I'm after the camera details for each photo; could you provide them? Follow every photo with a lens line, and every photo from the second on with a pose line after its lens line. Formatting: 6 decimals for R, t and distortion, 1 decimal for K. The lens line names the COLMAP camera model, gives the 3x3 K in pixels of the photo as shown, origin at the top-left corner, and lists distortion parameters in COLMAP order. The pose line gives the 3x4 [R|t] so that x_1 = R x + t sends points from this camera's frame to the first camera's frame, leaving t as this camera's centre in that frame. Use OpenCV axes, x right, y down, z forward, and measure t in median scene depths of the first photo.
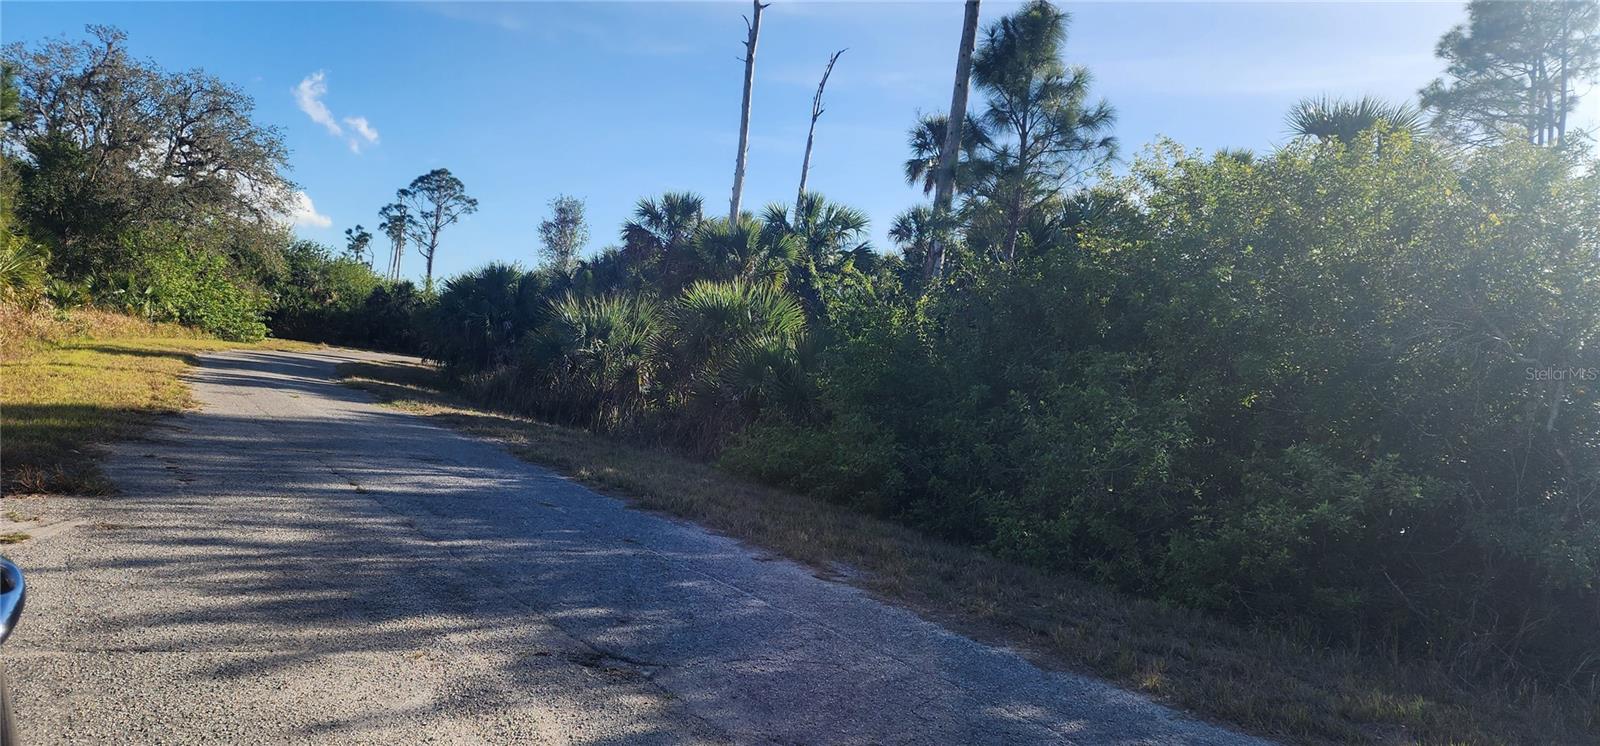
lens RADIAL K [[1066.2, 0, 778.4], [0, 1066.2, 388.7], [0, 0, 1]] dist [0.080811, -0.076348]
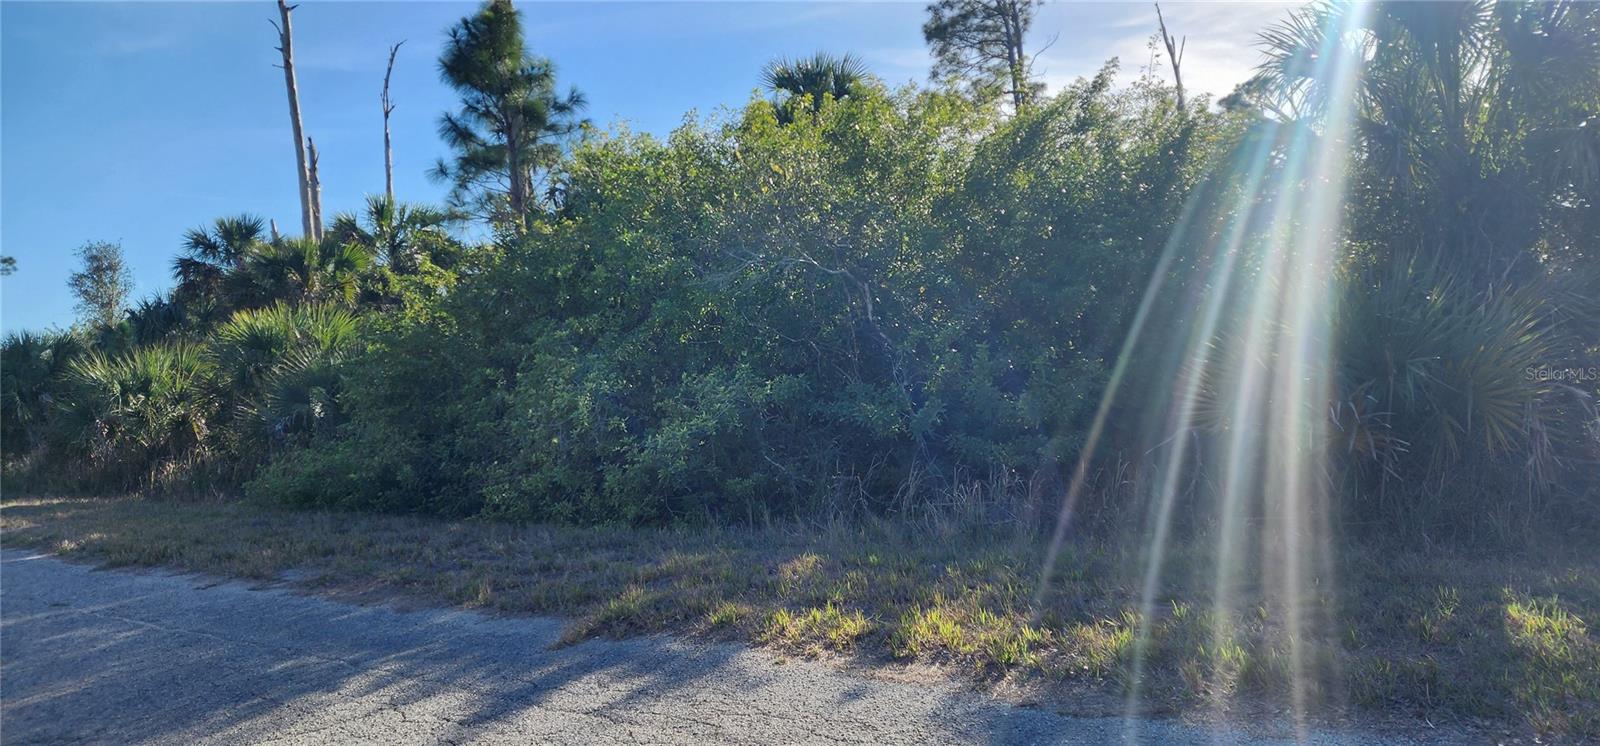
lens RADIAL K [[1067.8, 0, 800.0], [0, 1067.8, 373.0], [0, 0, 1]] dist [0.105176, -0.122302]
pose [[0.930100, -0.208594, 0.302328, 0.082773], [0.204298, 0.977821, 0.046143, 0.008538], [-0.305248, 0.018848, 0.952086, -0.068934]]
